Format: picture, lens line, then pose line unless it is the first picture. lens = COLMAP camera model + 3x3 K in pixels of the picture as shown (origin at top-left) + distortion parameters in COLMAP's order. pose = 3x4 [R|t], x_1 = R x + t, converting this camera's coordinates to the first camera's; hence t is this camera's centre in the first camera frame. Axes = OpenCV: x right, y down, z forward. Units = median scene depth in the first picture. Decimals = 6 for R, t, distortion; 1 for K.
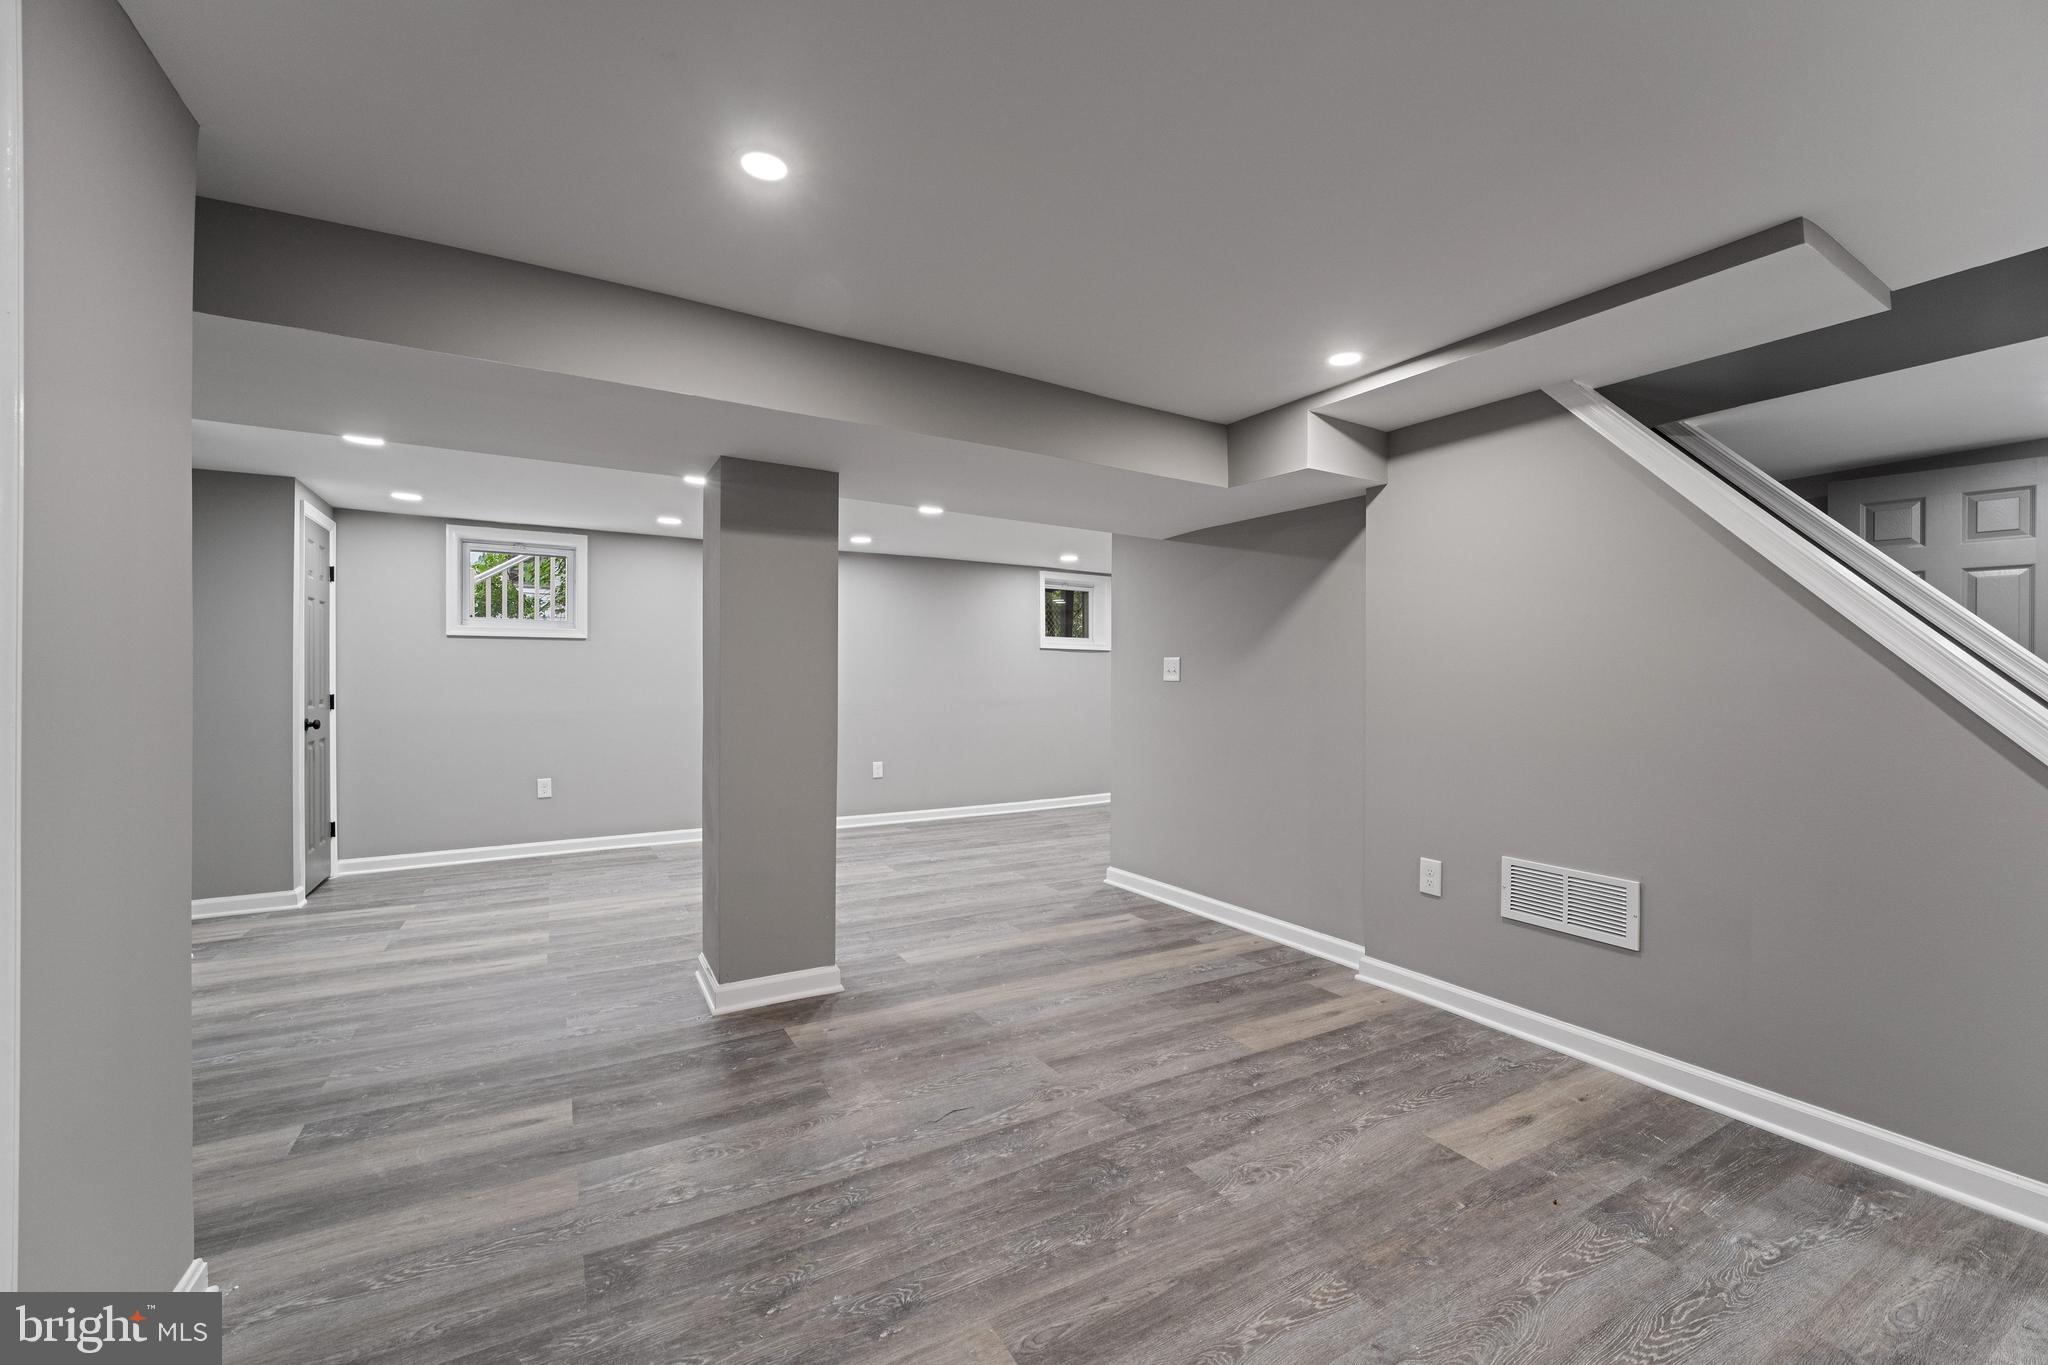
lens RADIAL K [[819.3, 0, 1030.3], [0, 819.3, 687.1], [0, 0, 1]] dist [-0.013727, -0.000095]
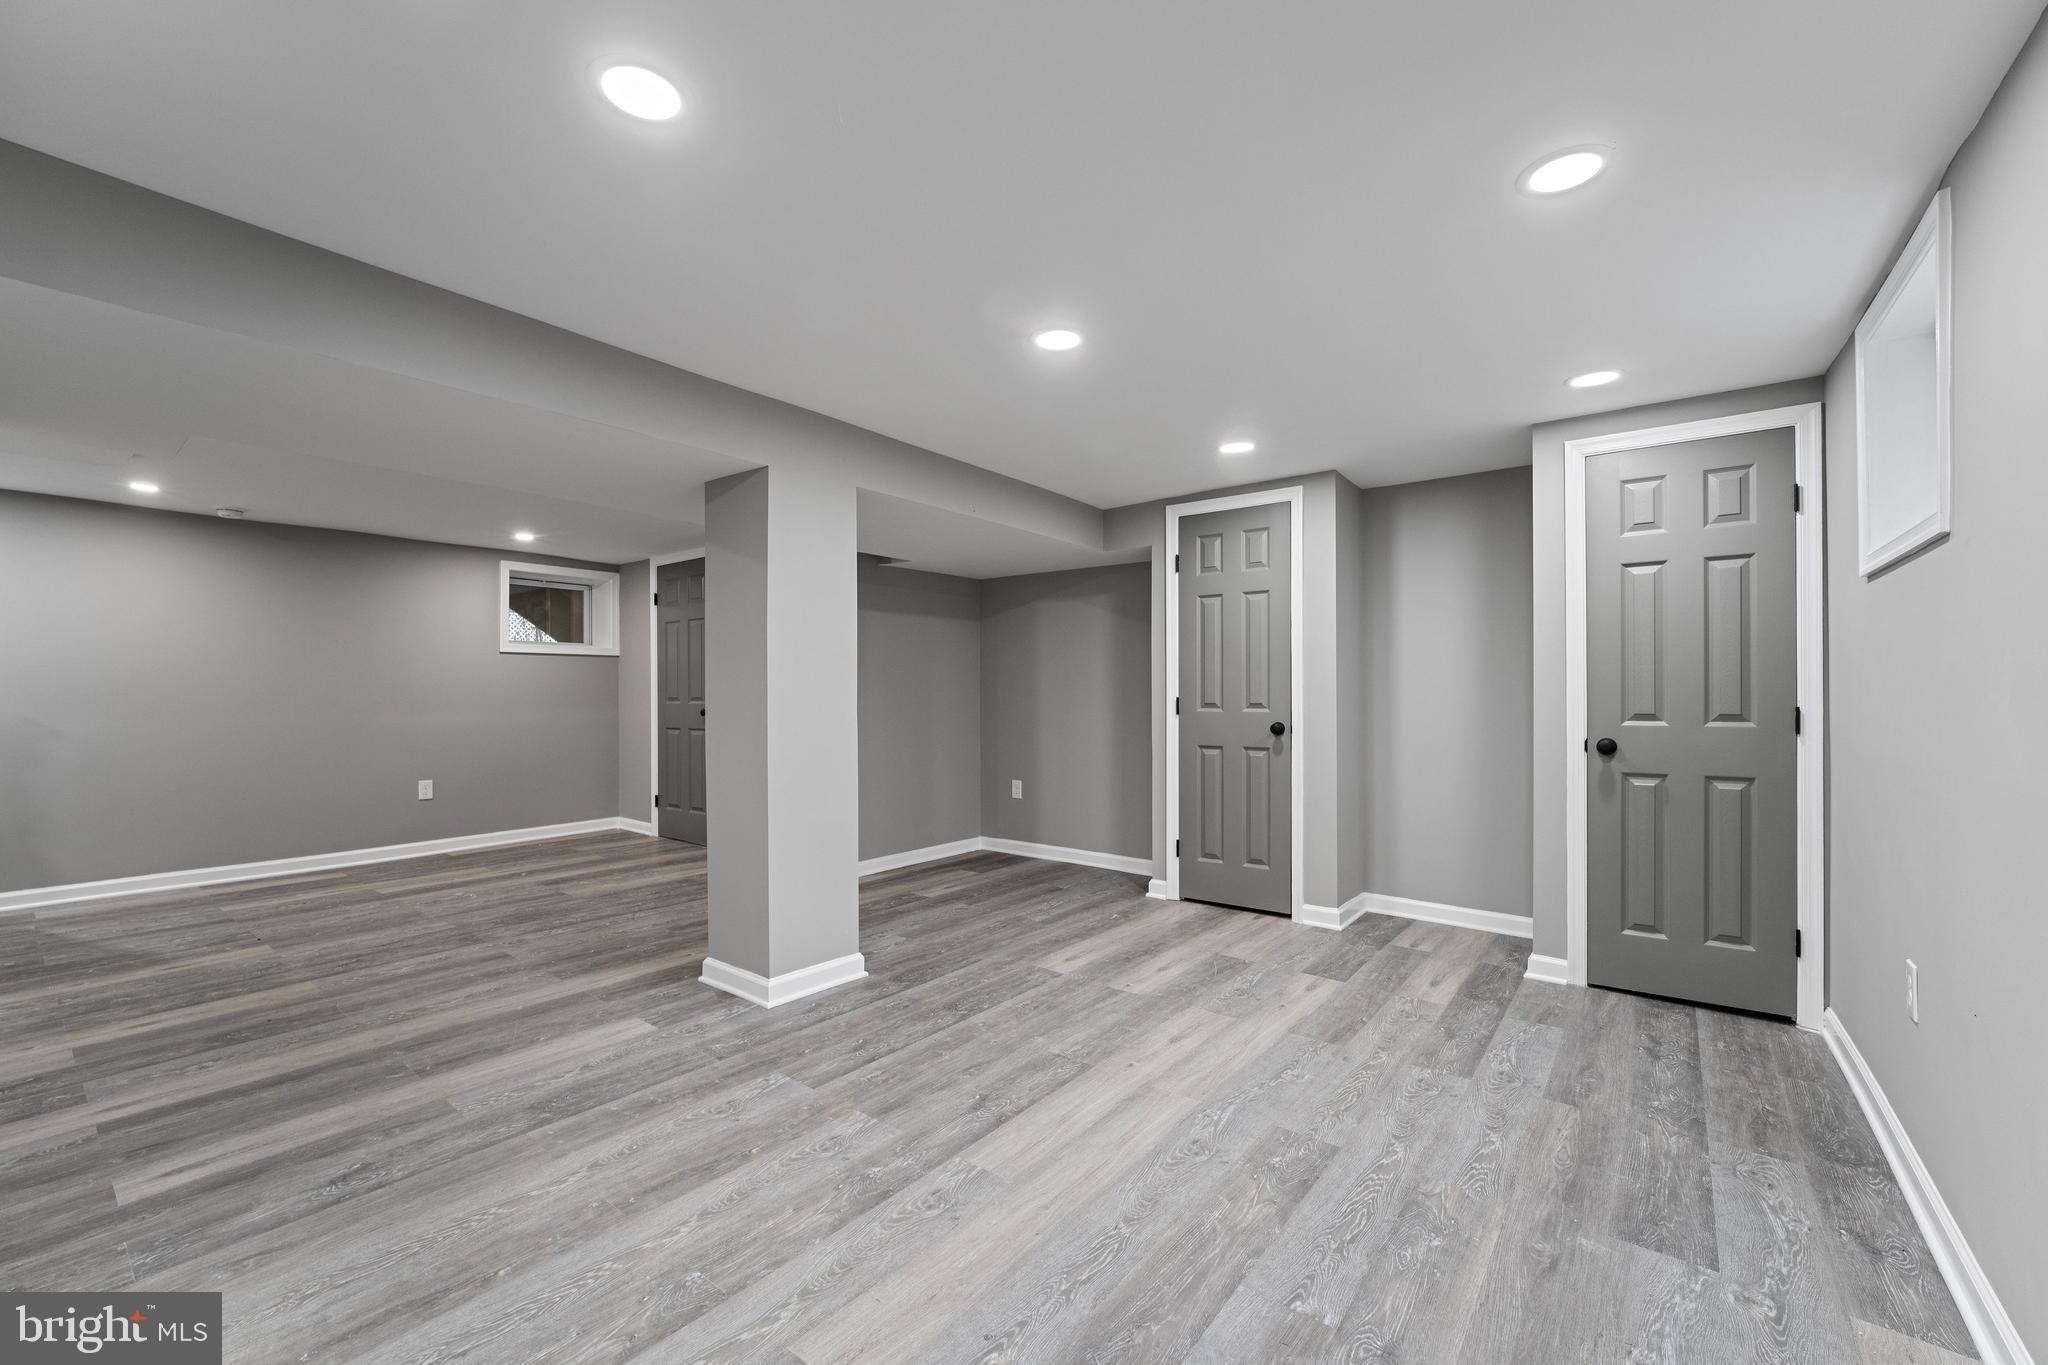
lens RADIAL K [[829.2, 0, 1027.1], [0, 829.2, 694.5], [0, 0, 1]] dist [-0.018845, 0.003457]
pose [[-0.927877, -0.002600, -0.372877, -0.246156], [-0.003692, 0.999991, 0.002215, 0.002906], [0.372868, 0.003432, -0.927878, 2.346489]]
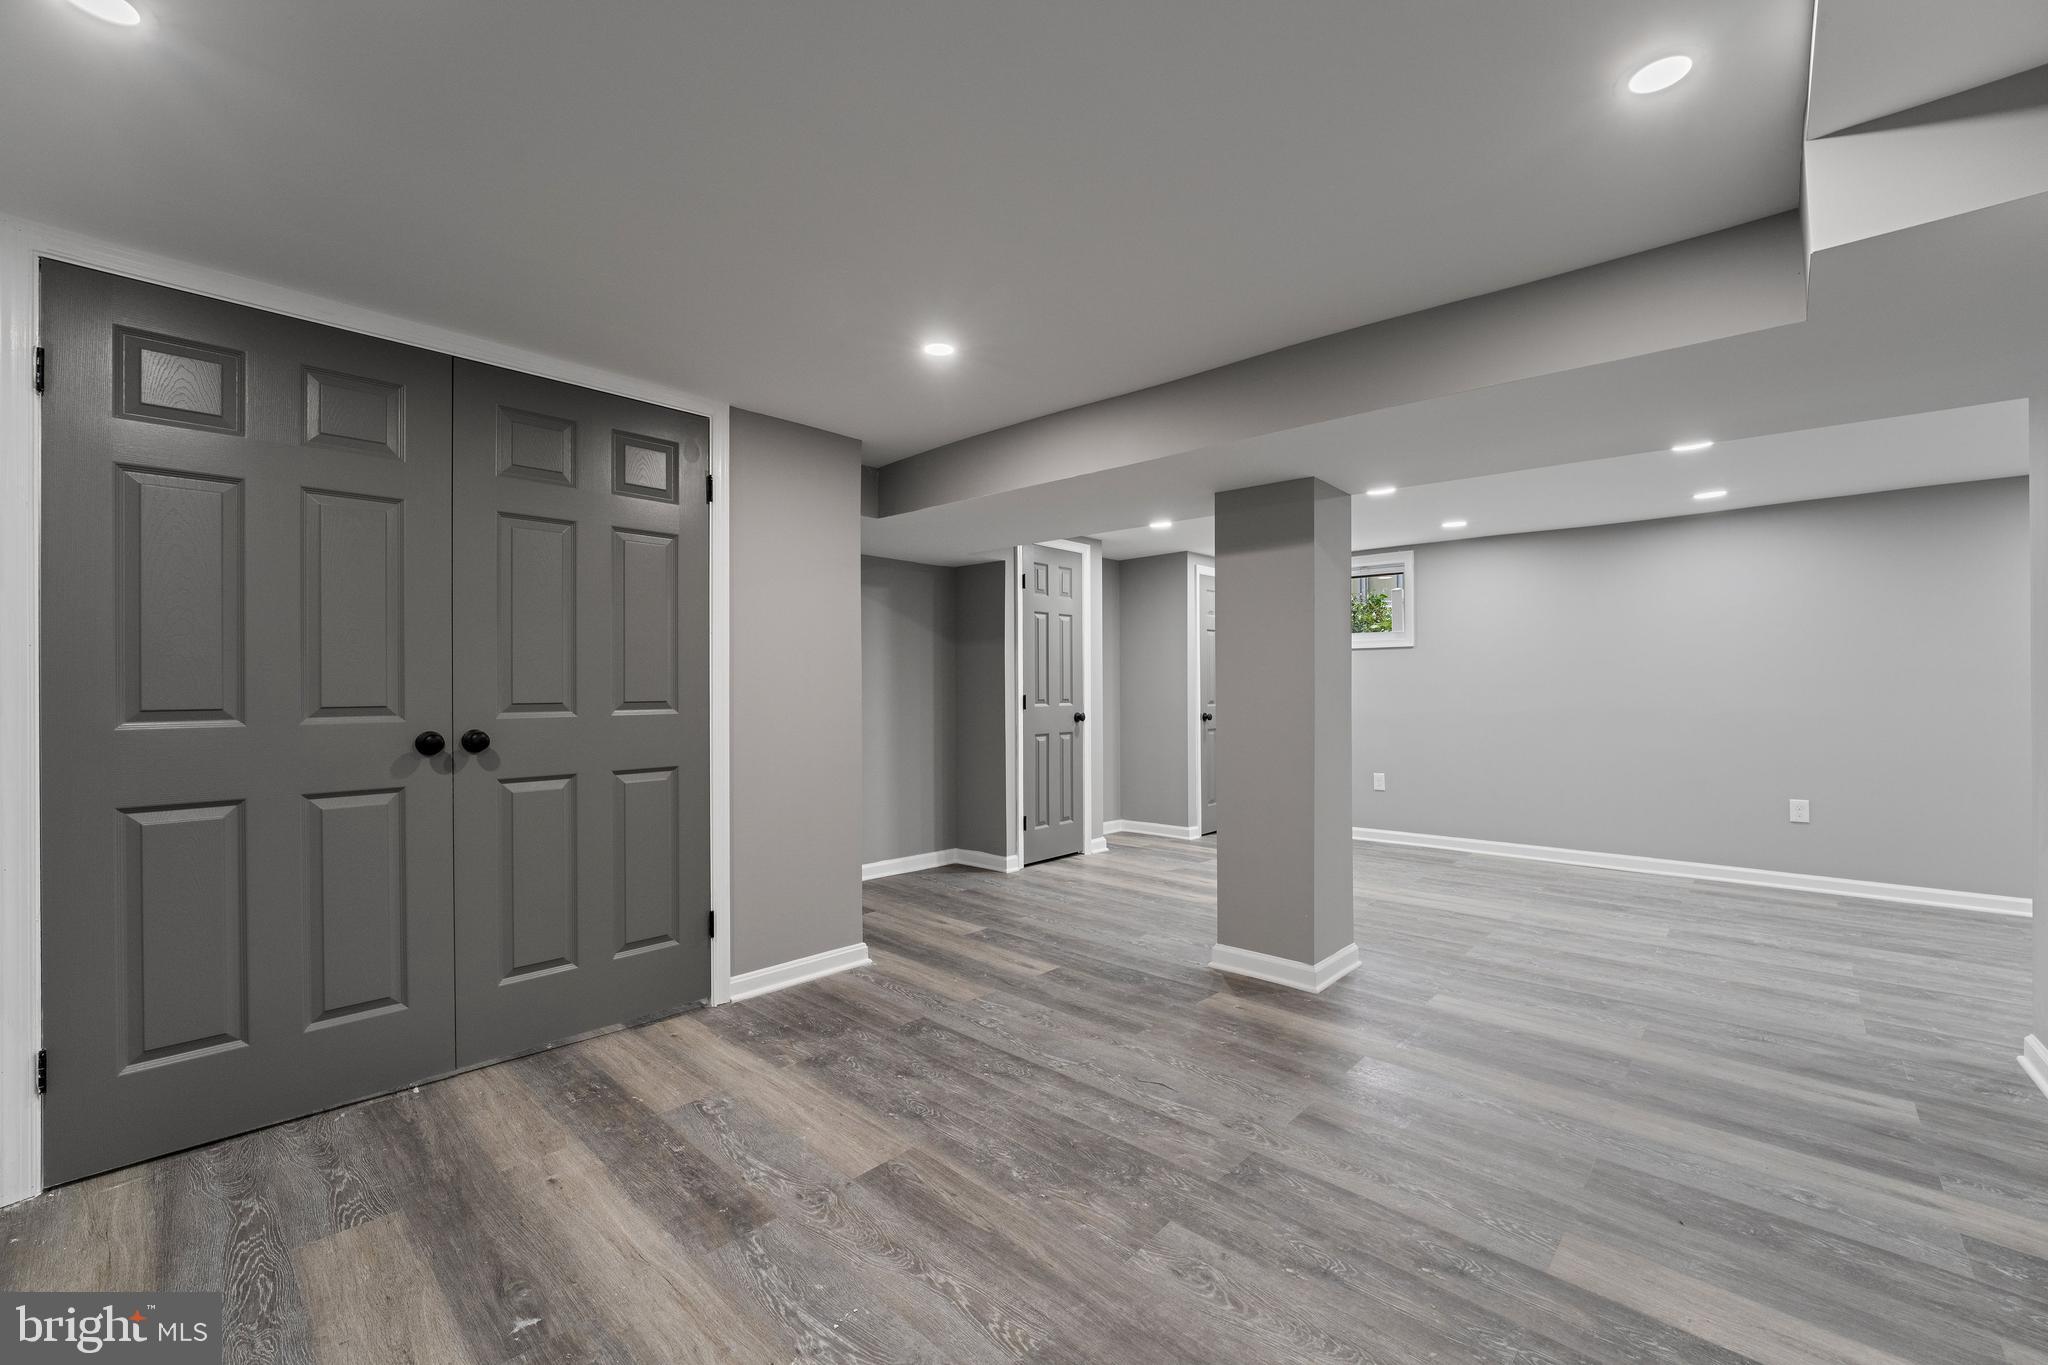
lens RADIAL K [[829.2, 0, 1027.1], [0, 829.2, 694.5], [0, 0, 1]] dist [-0.018845, 0.003457]
pose [[0.294253, 0.003127, -0.955723, 0.692281], [-0.003959, 0.999990, 0.002053, 0.006670], [0.955719, 0.003180, 0.294262, 0.401542]]
